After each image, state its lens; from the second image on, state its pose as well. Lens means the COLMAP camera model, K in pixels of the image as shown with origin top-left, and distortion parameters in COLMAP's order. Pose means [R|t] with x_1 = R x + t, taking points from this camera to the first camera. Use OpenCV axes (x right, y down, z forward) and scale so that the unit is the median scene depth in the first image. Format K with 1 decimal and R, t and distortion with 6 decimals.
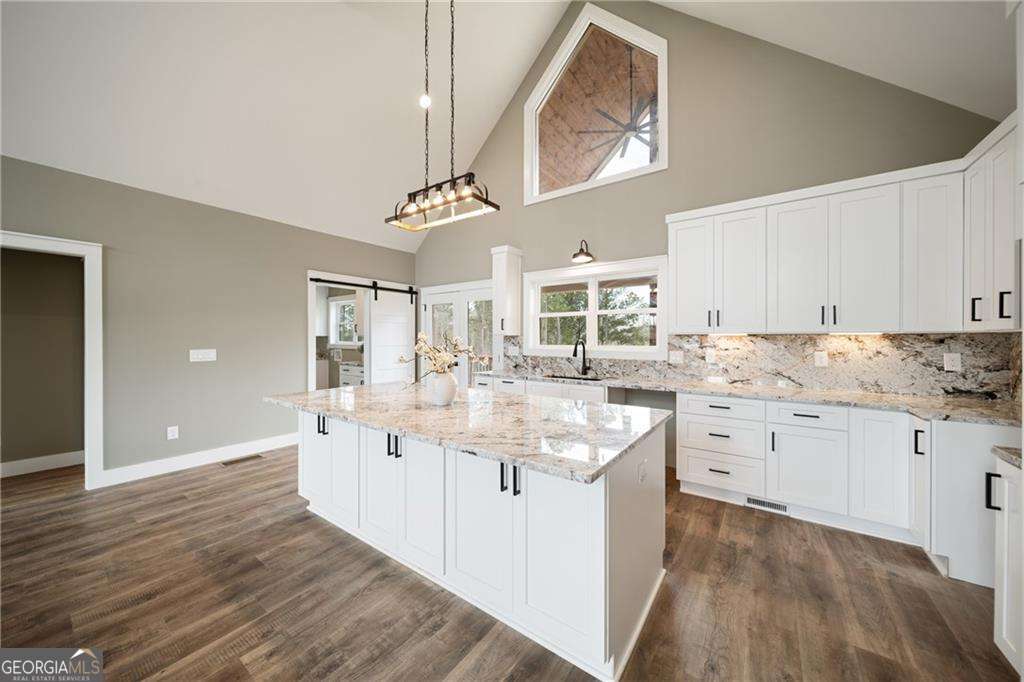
lens RADIAL K [[355.8, 0, 507.8], [0, 355.8, 337.3], [0, 0, 1]] dist [-0.002961, -0.000509]
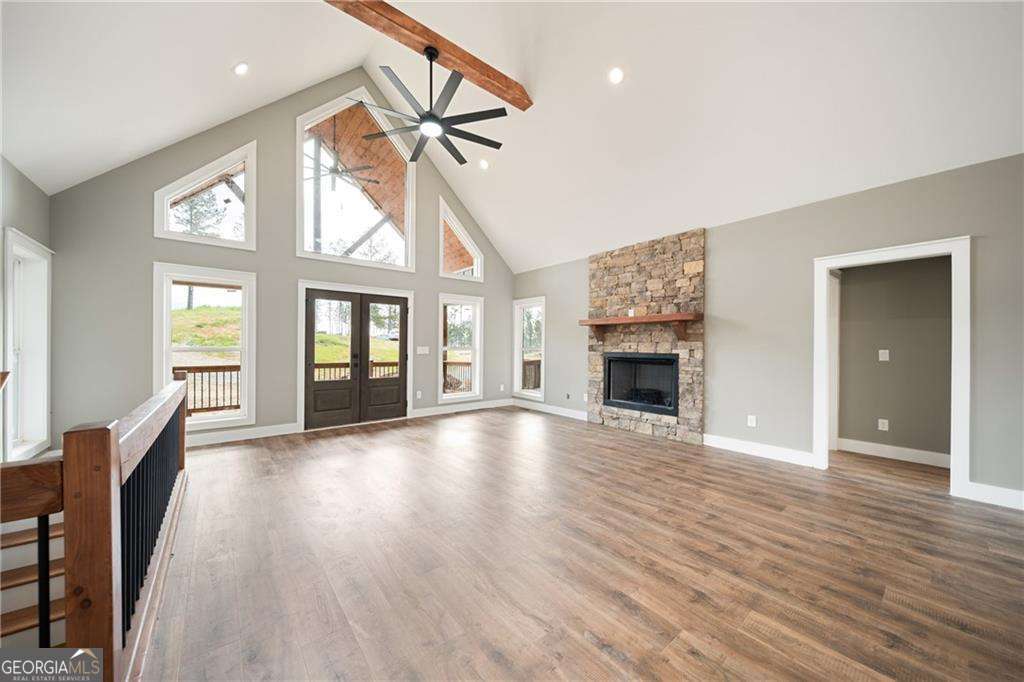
lens RADIAL K [[359.4, 0, 510.7], [0, 359.4, 346.3], [0, 0, 1]] dist [-0.000172, -0.000044]
pose [[-0.256291, -0.002340, -0.966597, 0.062909], [-0.000013, 0.999997, -0.002417, 0.028027], [0.966600, -0.000607, -0.256290, 0.087816]]
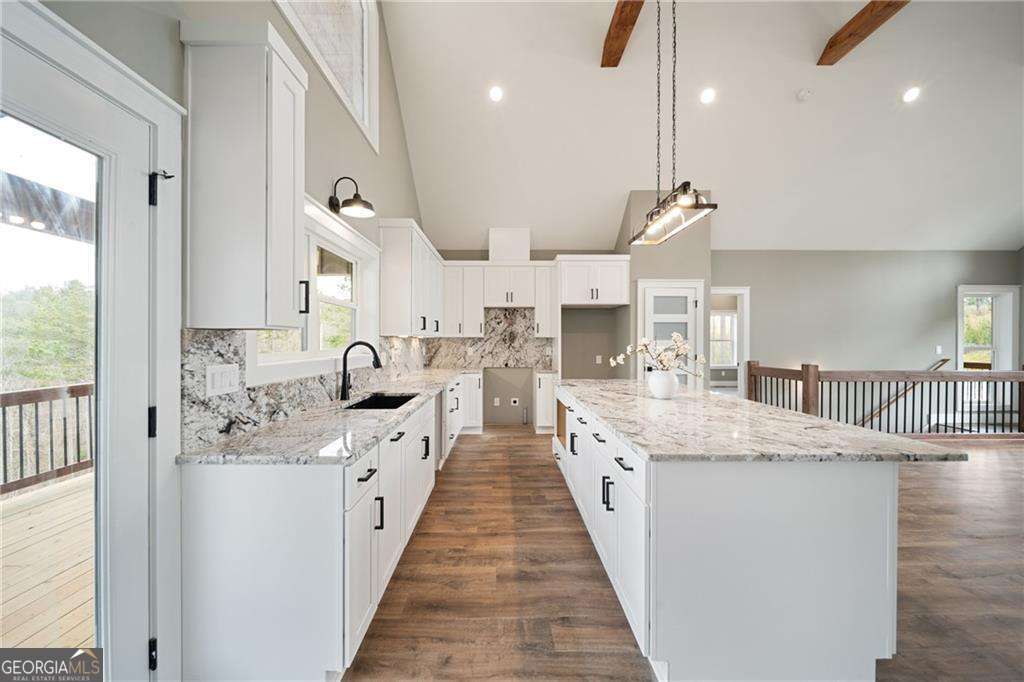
lens RADIAL K [[358.7, 0, 510.1], [0, 358.7, 340.5], [0, 0, 1]] dist [-0.001142, -0.000314]
pose [[-0.601219, -0.001388, 0.799083, -0.564022], [-0.003452, 0.999994, -0.000860, 0.005771], [-0.799077, -0.003275, -0.601220, 1.455242]]
